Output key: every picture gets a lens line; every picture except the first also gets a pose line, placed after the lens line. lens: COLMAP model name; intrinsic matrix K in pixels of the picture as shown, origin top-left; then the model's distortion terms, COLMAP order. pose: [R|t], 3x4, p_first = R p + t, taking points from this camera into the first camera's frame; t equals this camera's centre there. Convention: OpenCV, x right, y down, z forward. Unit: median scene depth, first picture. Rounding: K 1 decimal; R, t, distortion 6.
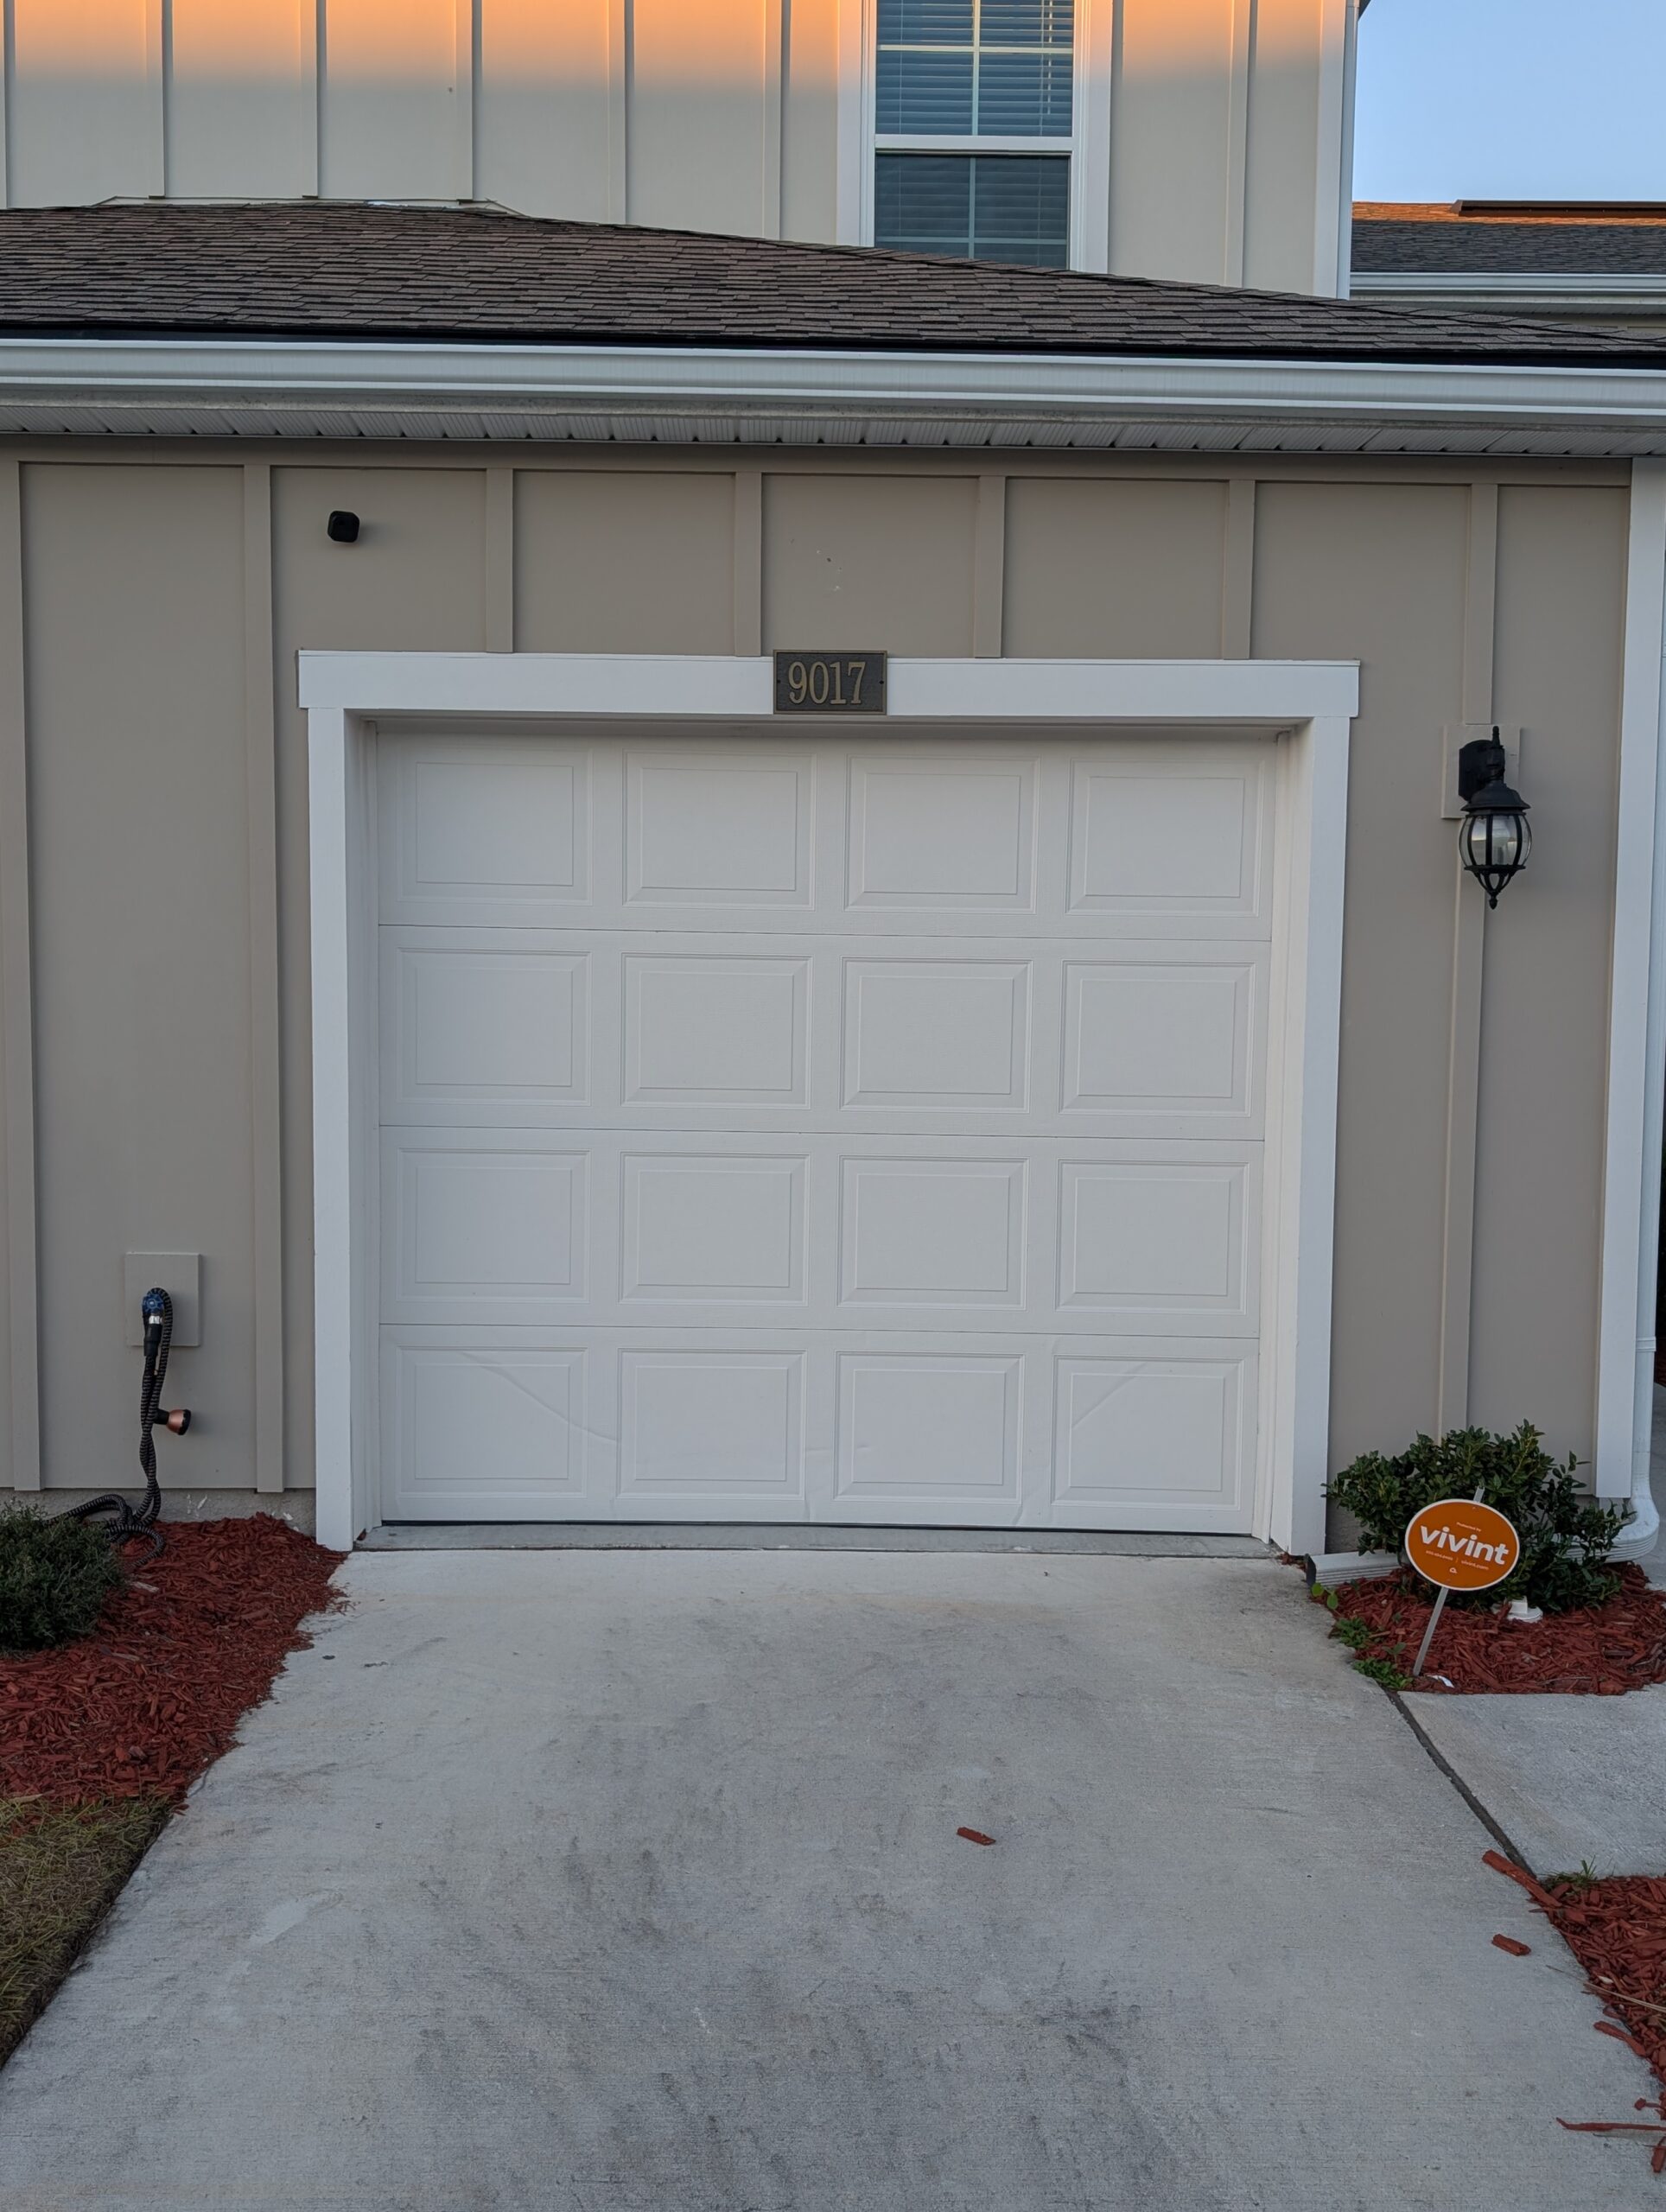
lens RADIAL K [[2145.8, 0, 833.0], [0, 2145.8, 1106.0], [0, 0, 1]] dist [0.015307, -0.006049]
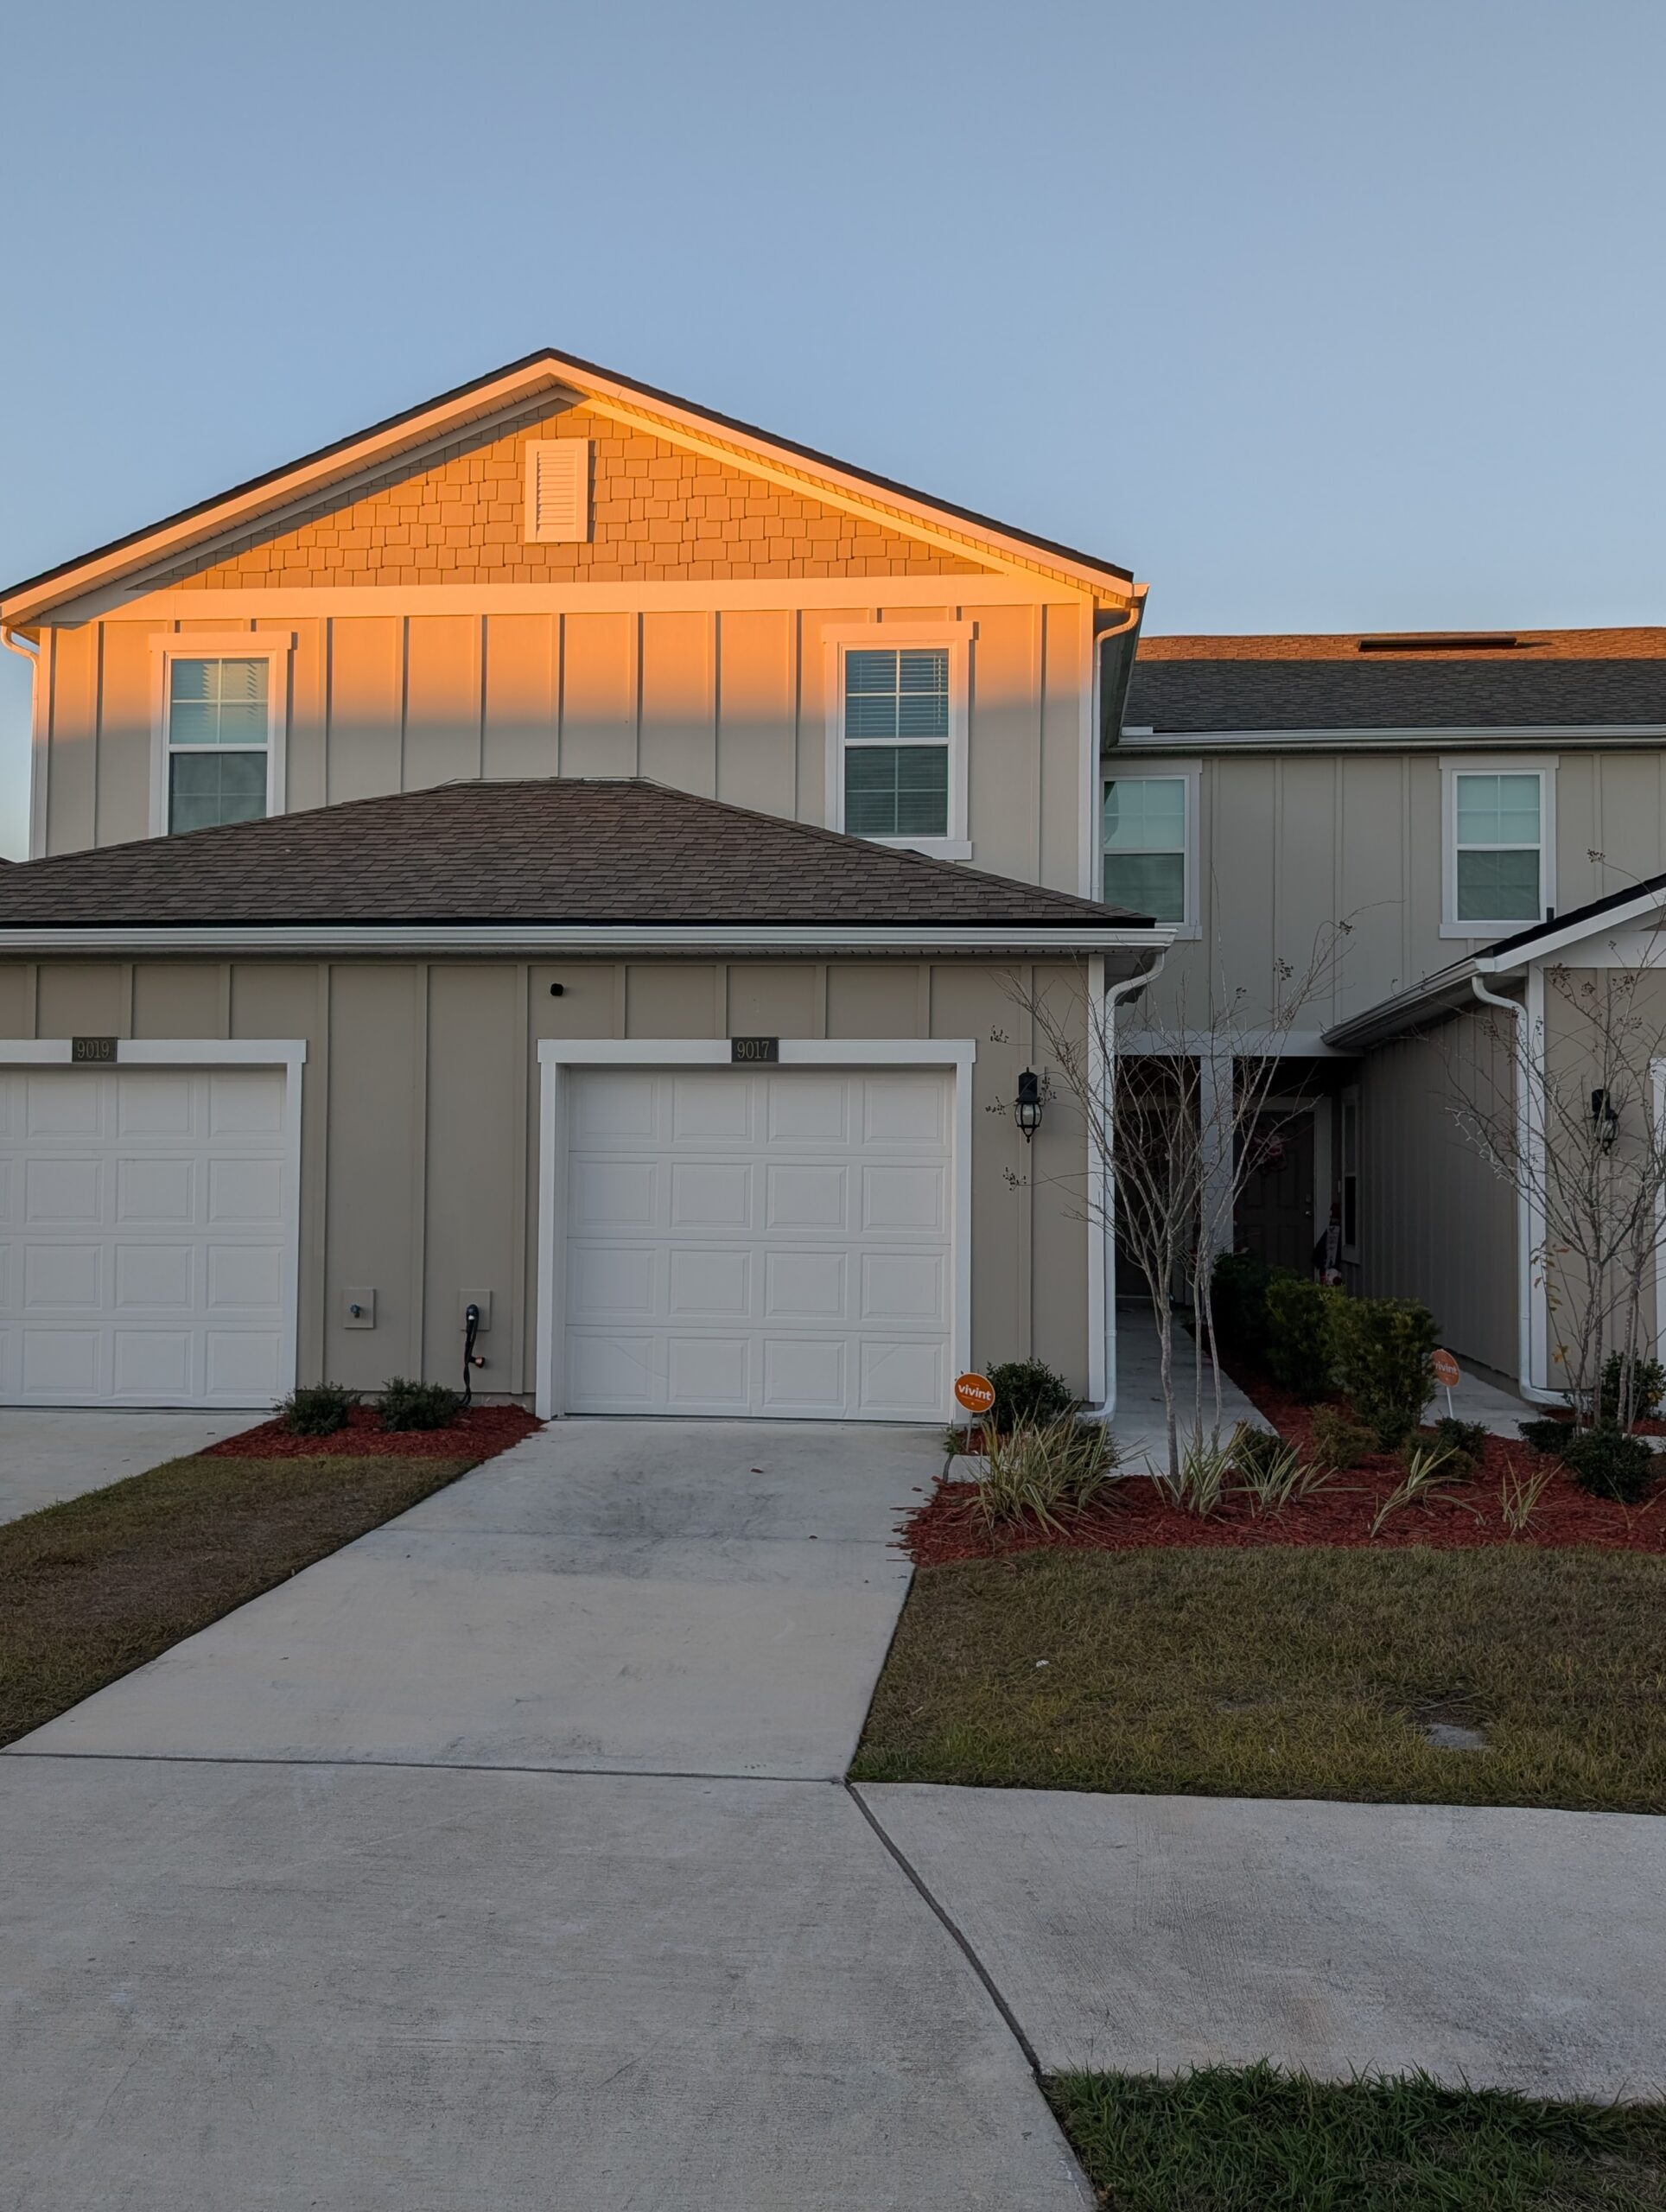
lens RADIAL K [[2144.8, 0, 834.7], [0, 2144.8, 1066.6], [0, 0, 1]] dist [0.117012, -0.551764]
pose [[0.993671, -0.006789, -0.112126, 0.348524], [-0.007311, 0.992148, -0.124858, 0.117296], [0.112093, 0.124887, 0.985819, -1.321884]]
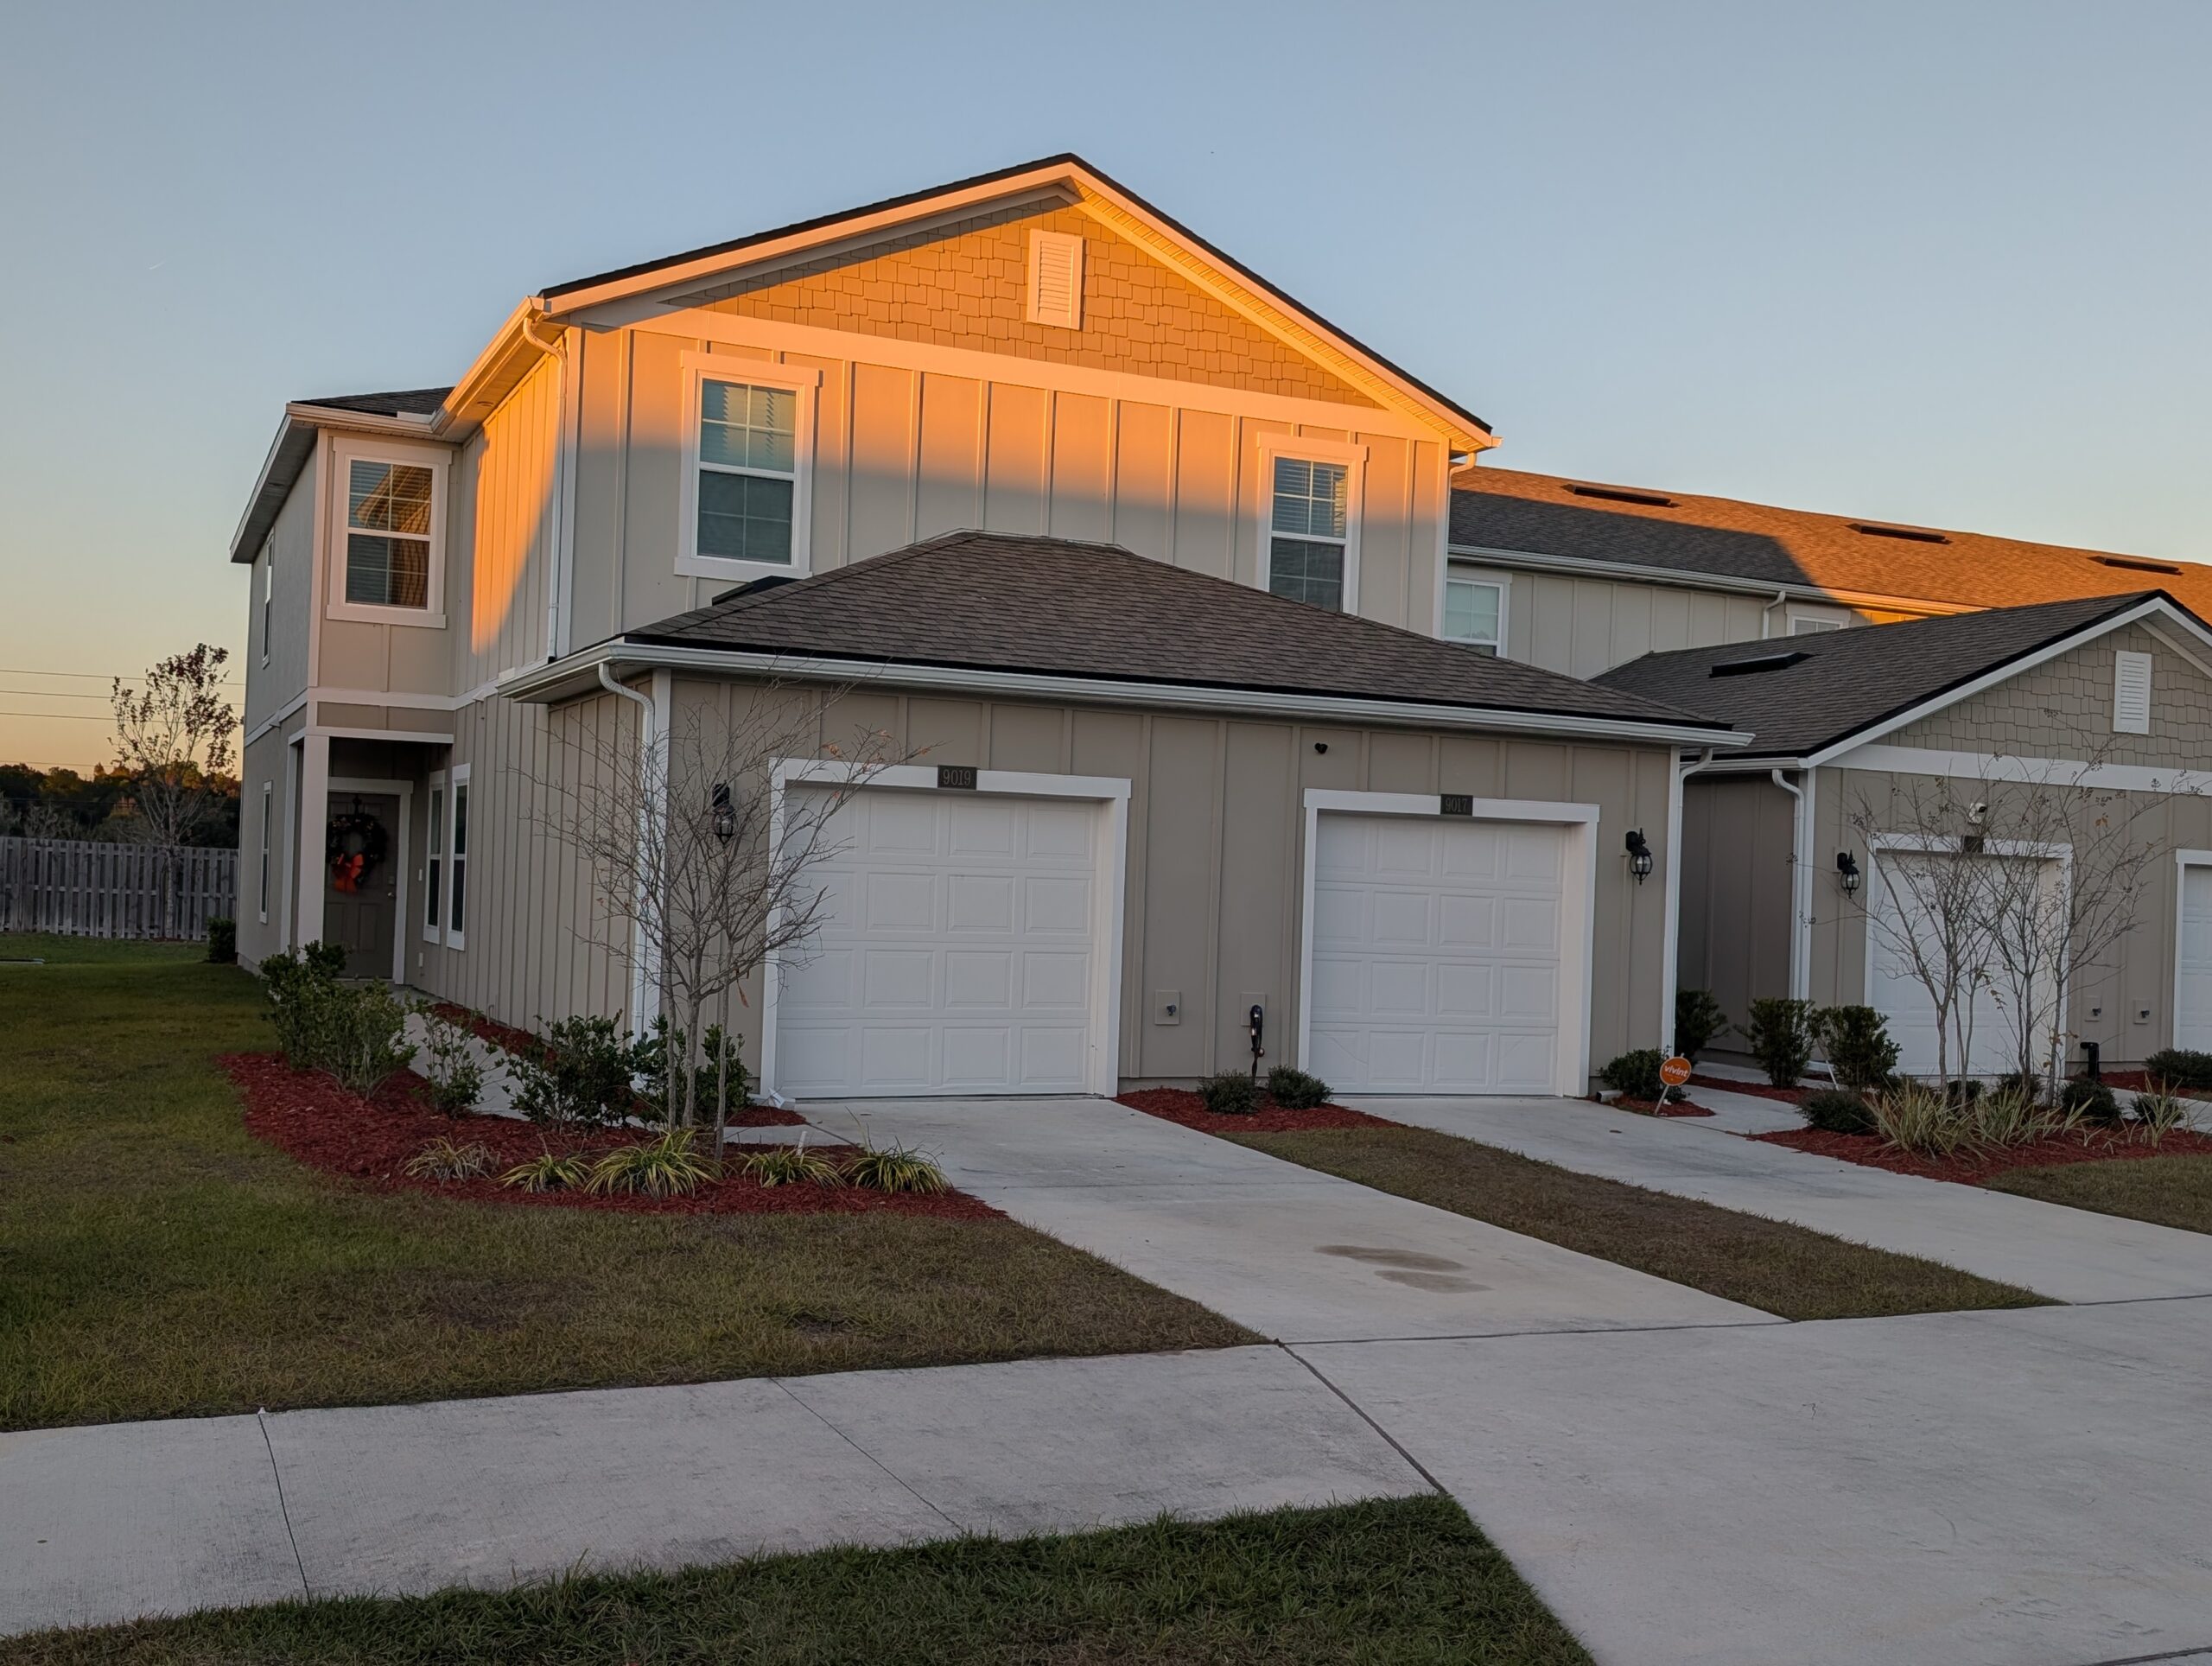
lens RADIAL K [[2144.8, 0, 1106.0], [0, 2144.8, 833.0], [0, 0, 1]] dist [0.117012, -0.551764]
pose [[0.914296, 0.033979, 0.403618, -1.643765], [0.002380, 0.996007, -0.089241, 0.109710], [-0.405039, 0.082553, 0.910565, -1.528526]]
